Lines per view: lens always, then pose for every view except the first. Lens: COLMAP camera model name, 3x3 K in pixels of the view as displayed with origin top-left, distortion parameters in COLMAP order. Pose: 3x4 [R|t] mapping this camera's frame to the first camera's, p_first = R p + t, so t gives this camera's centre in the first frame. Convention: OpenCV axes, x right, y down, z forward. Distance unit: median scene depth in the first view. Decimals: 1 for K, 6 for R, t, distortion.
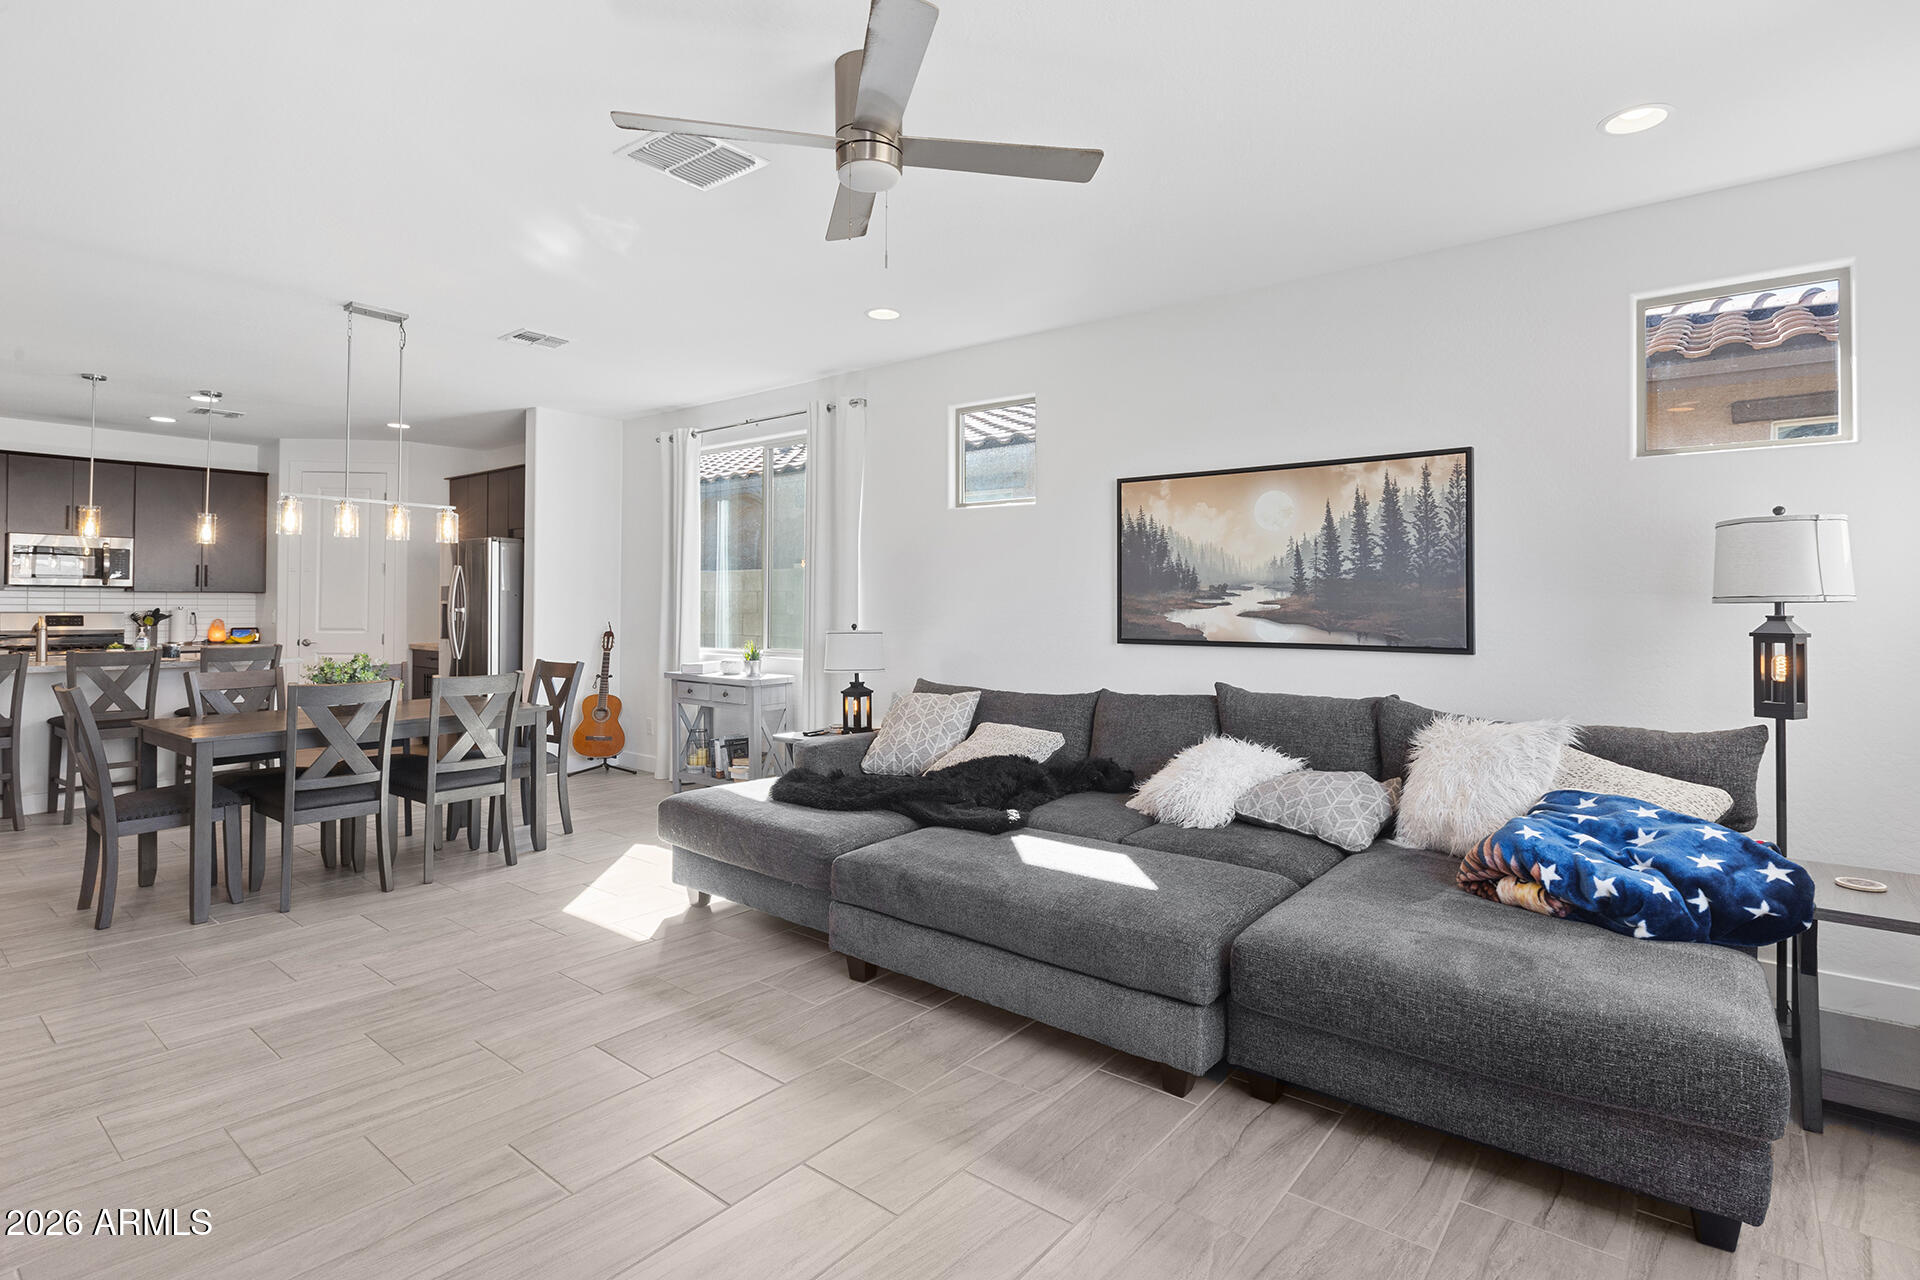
lens RADIAL K [[928.0, 0, 962.6], [0, 928.0, 592.1], [0, 0, 1]] dist [-0.011832, 0.001286]
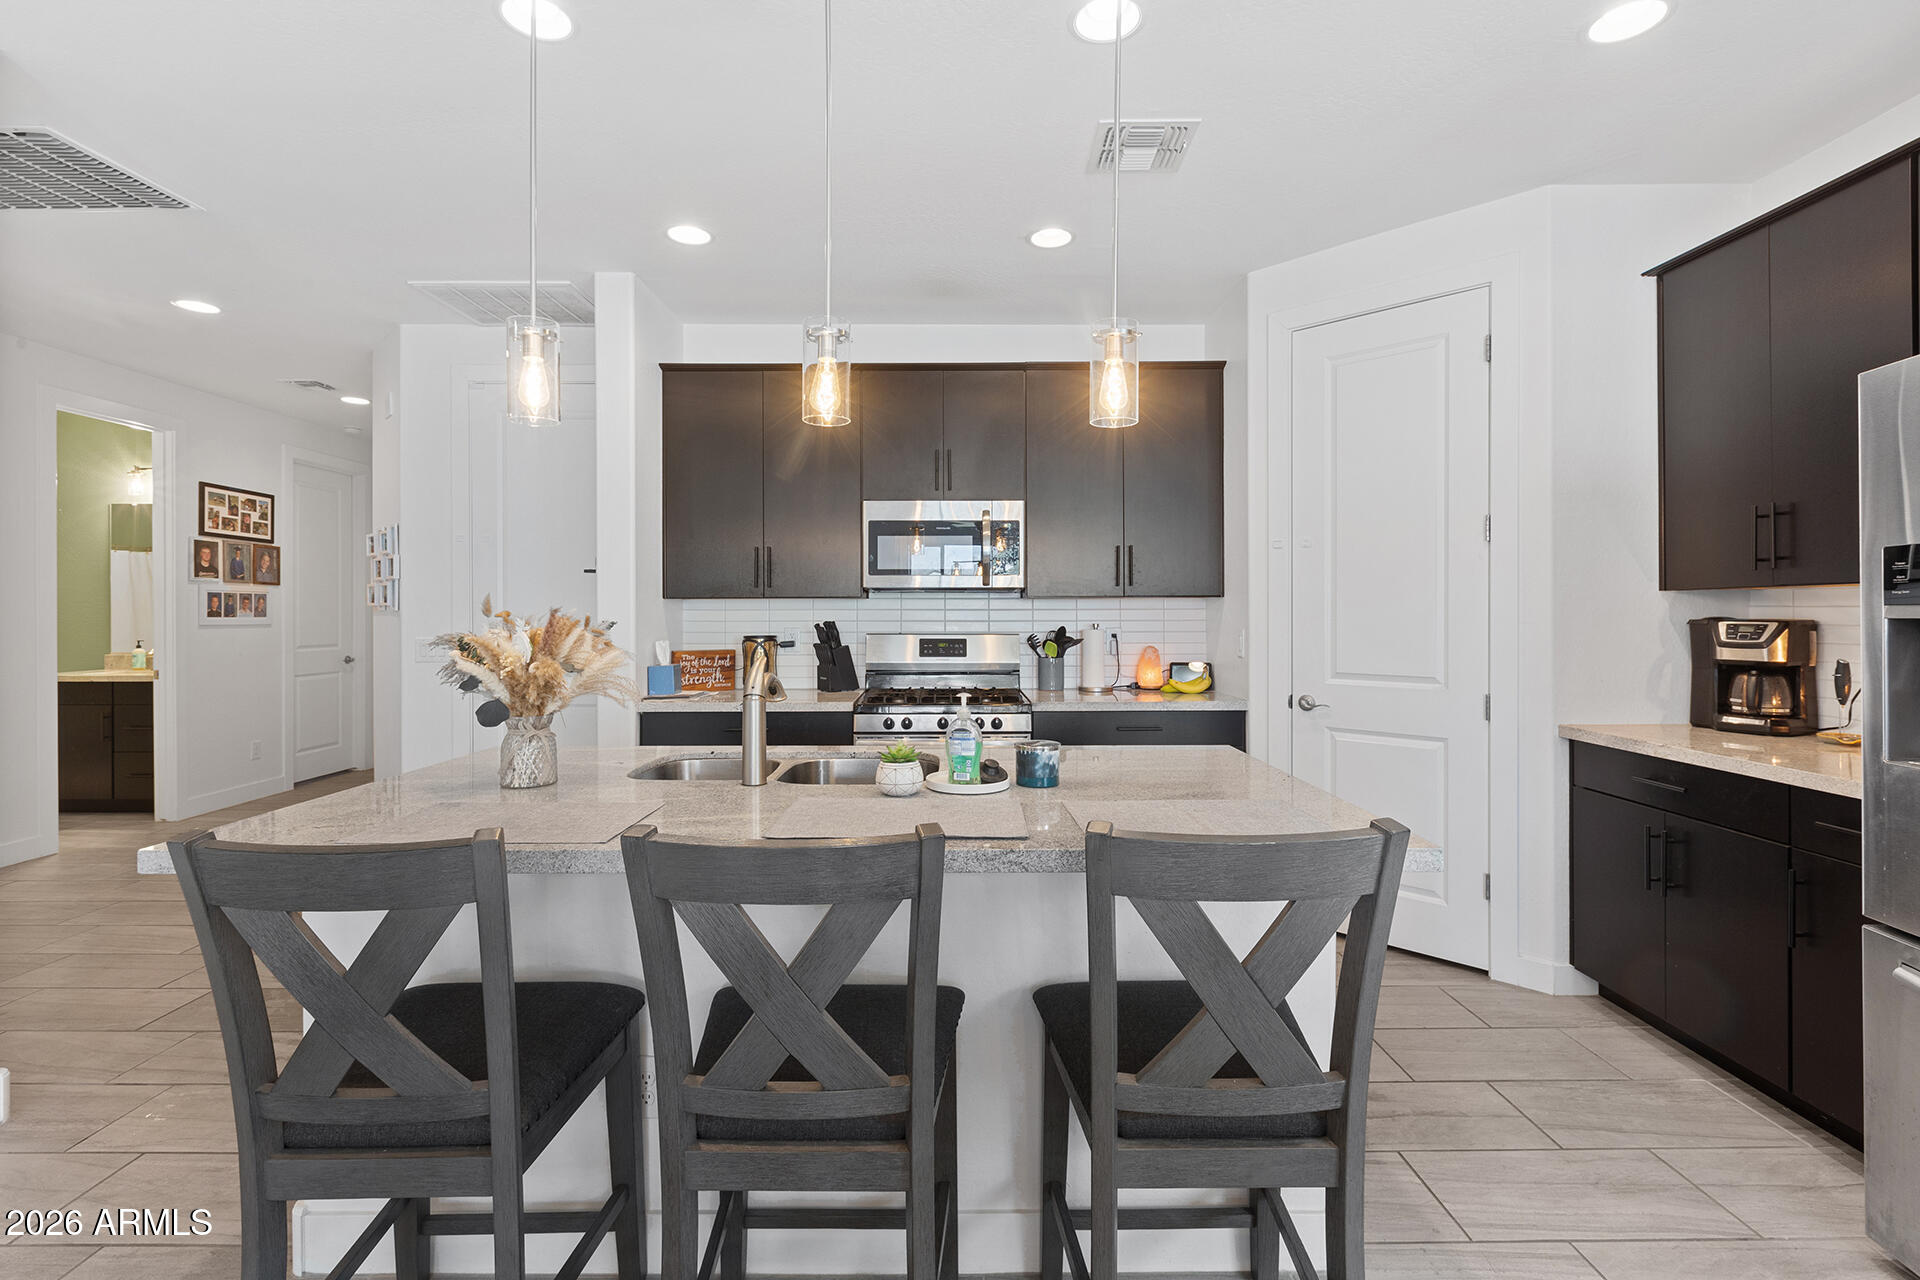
lens RADIAL K [[884.7, 0, 964.3], [0, 884.7, 617.1], [0, 0, 1]] dist [0.000818, -0.000218]
pose [[0.630684, -0.001627, -0.776038, -0.498870], [0.017681, 0.999768, 0.012273, 0.004298], [0.775838, -0.021462, 0.630567, 0.619226]]
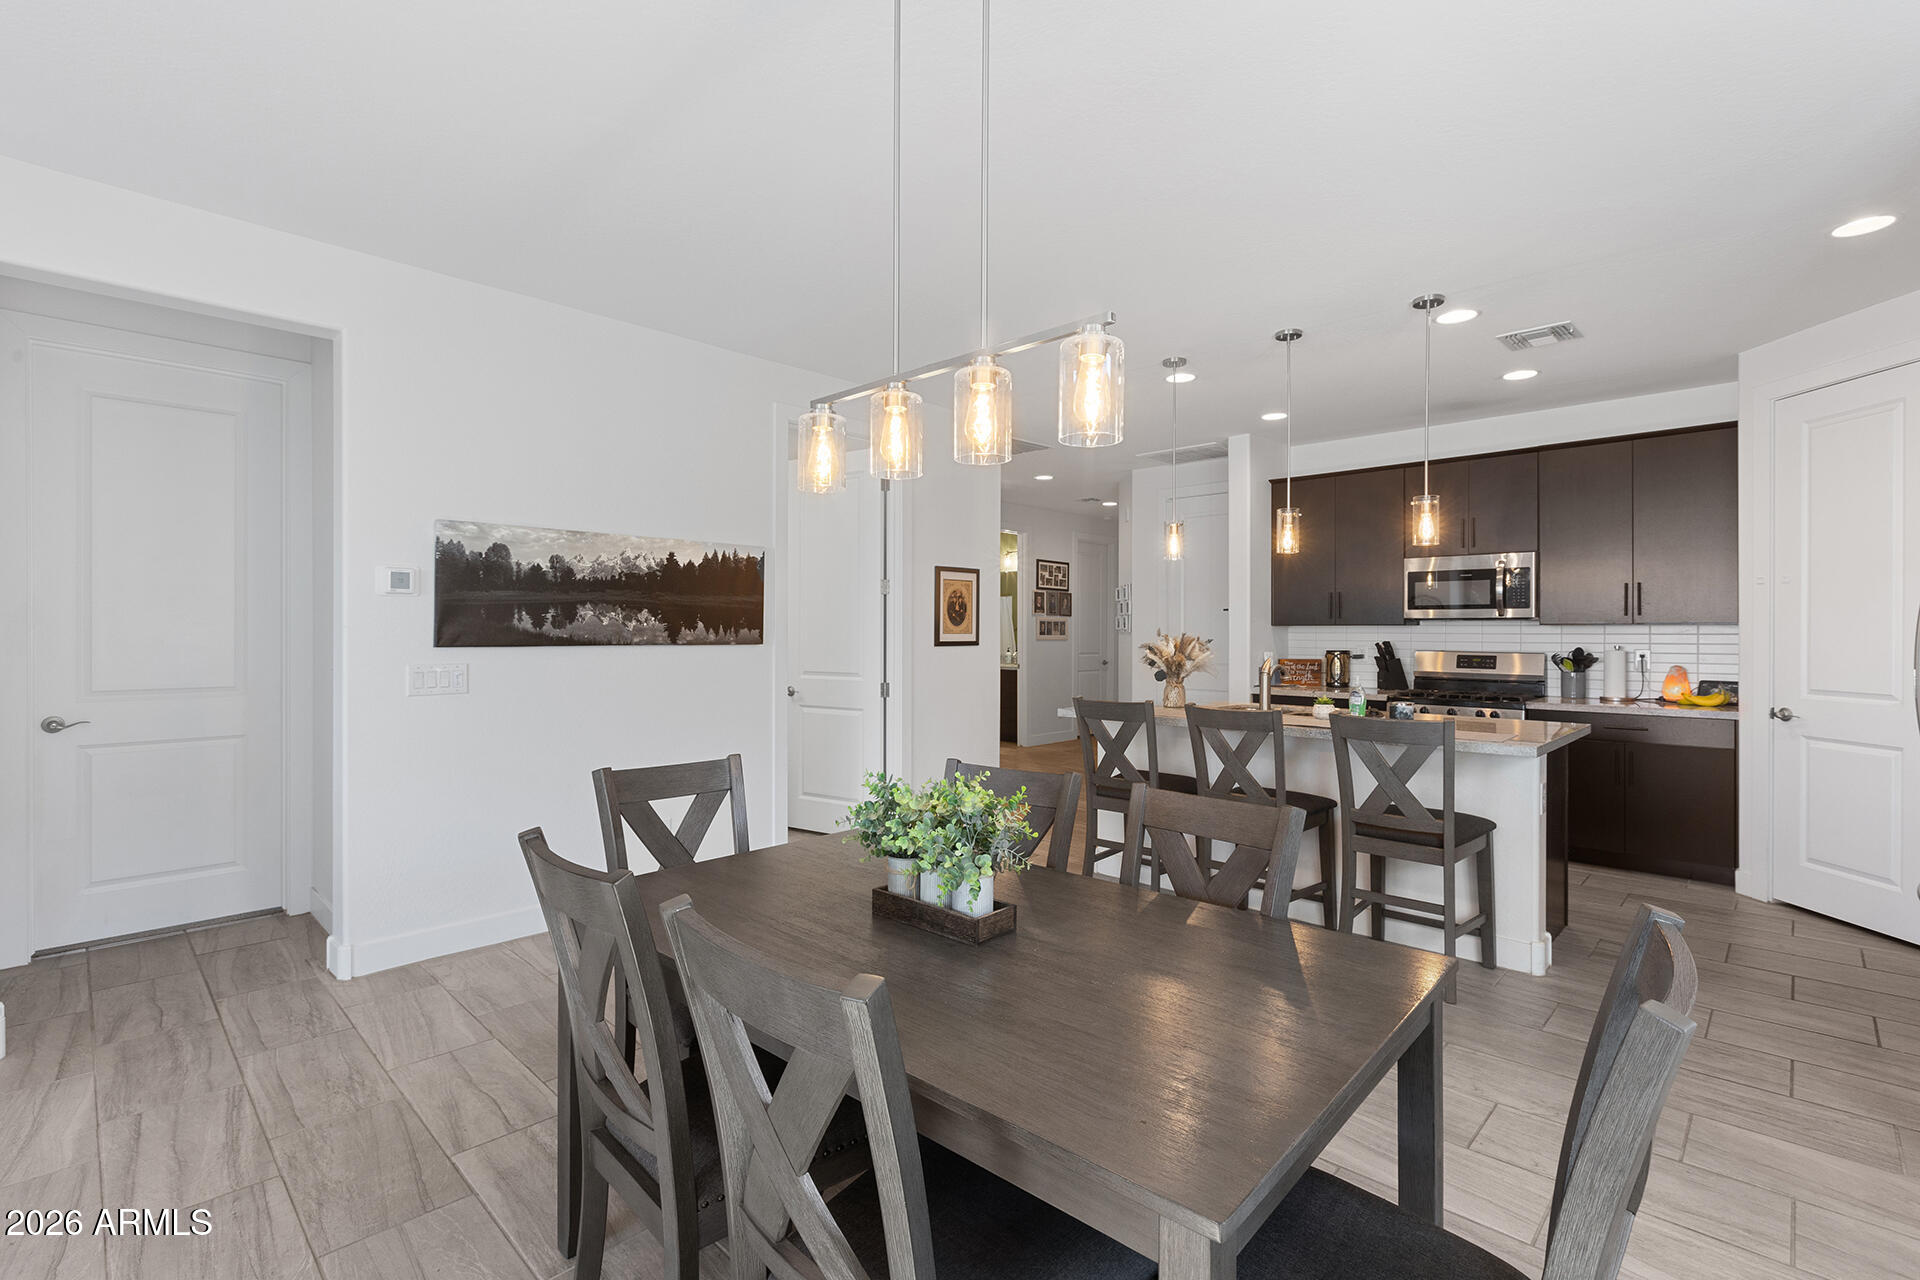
lens RADIAL K [[884.7, 0, 964.3], [0, 884.7, 617.1], [0, 0, 1]] dist [0.000818, -0.000218]
pose [[-0.077416, -0.021194, -0.996774, -0.164160], [0.012749, 0.999671, -0.022246, 0.003335], [0.996917, -0.014430, -0.077120, 0.586064]]
